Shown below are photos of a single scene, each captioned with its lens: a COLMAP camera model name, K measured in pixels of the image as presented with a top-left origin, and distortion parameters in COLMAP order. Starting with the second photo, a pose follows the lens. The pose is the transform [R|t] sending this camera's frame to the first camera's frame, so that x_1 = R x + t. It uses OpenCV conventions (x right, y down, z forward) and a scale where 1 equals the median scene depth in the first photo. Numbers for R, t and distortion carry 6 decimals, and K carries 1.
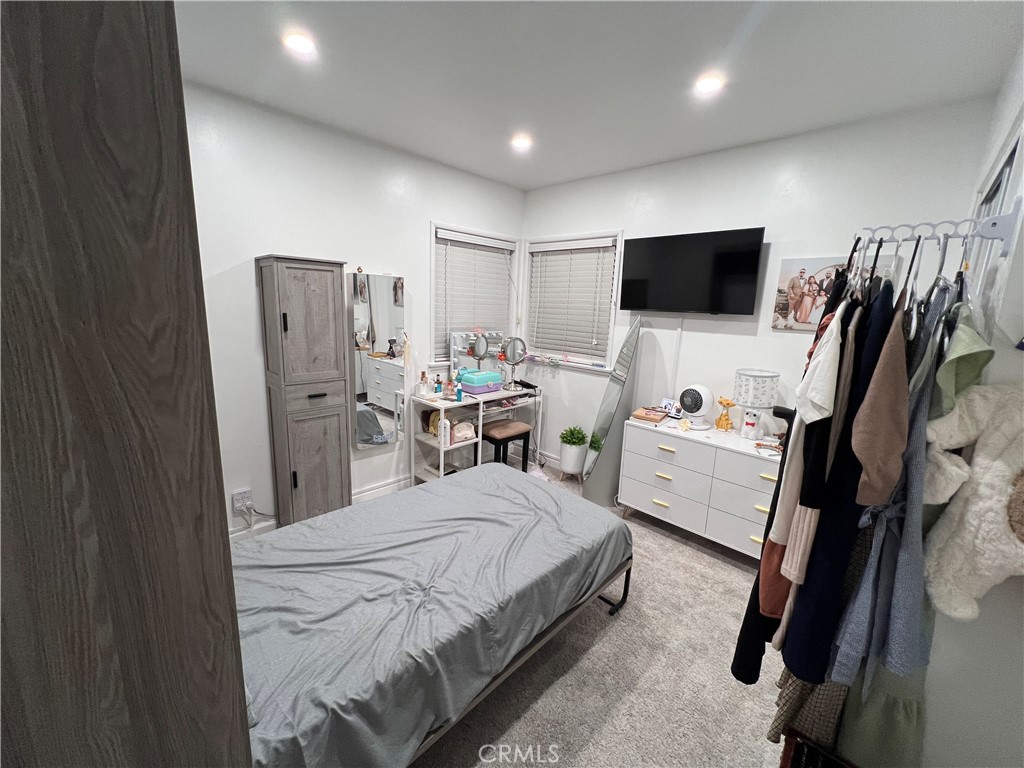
lens RADIAL K [[408.1, 0, 510.0], [0, 408.1, 381.7], [0, 0, 1]] dist [-0.001674, 0.000233]
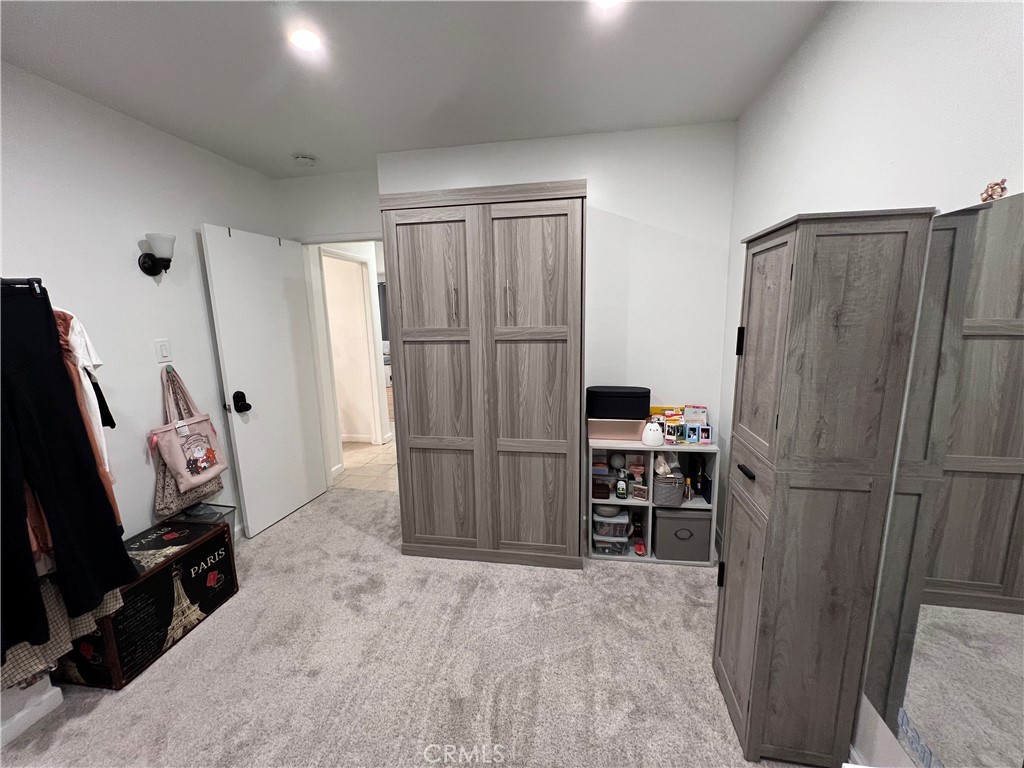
lens RADIAL K [[408.1, 0, 510.0], [0, 408.1, 381.7], [0, 0, 1]] dist [-0.001674, 0.000233]
pose [[-0.824597, 0.075046, -0.560721, 0.110493], [-0.117537, 0.946807, 0.299569, -0.220222], [0.553376, 0.312929, -0.771913, 1.229661]]
